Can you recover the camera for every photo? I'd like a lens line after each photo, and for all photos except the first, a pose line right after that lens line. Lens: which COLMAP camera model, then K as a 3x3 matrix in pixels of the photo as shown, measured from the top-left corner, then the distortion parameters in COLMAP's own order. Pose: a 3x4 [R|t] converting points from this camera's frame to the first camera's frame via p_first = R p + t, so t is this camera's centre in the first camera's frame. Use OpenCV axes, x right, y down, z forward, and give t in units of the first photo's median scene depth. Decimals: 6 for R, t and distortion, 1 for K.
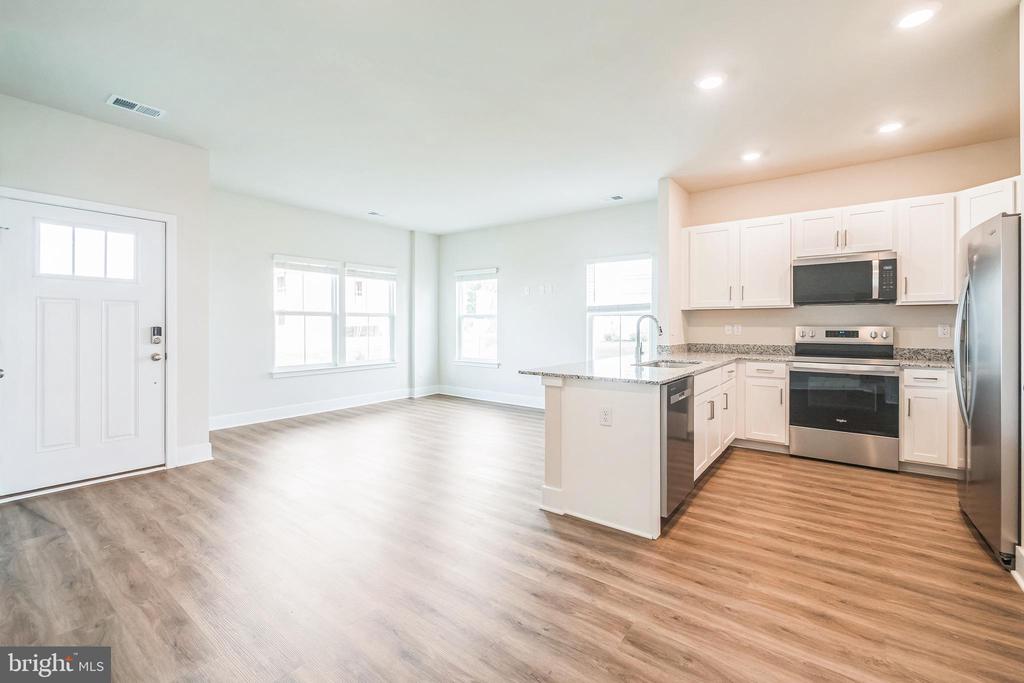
lens RADIAL K [[435.5, 0, 514.6], [0, 435.5, 330.9], [0, 0, 1]] dist [0.001974, -0.000392]
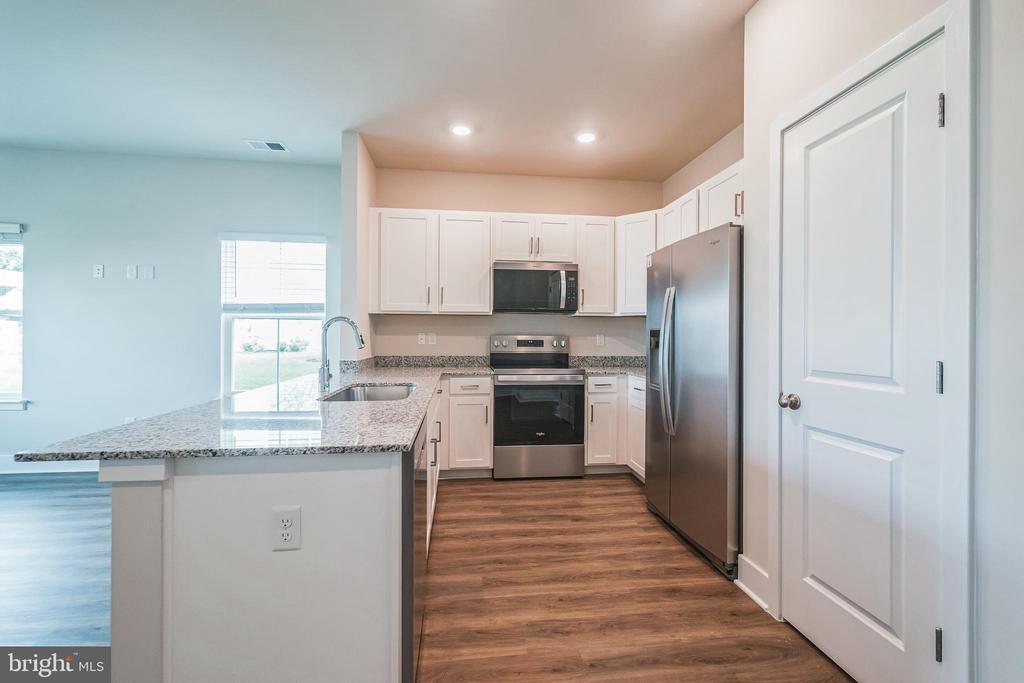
lens RADIAL K [[435.5, 0, 515.4], [0, 435.5, 337.2], [0, 0, 1]] dist [0.001974, -0.000392]
pose [[0.719675, 0.001035, 0.694311, 0.044477], [0.001960, 0.999992, -0.003523, -0.003520], [-0.694309, 0.003896, 0.719667, 0.347963]]
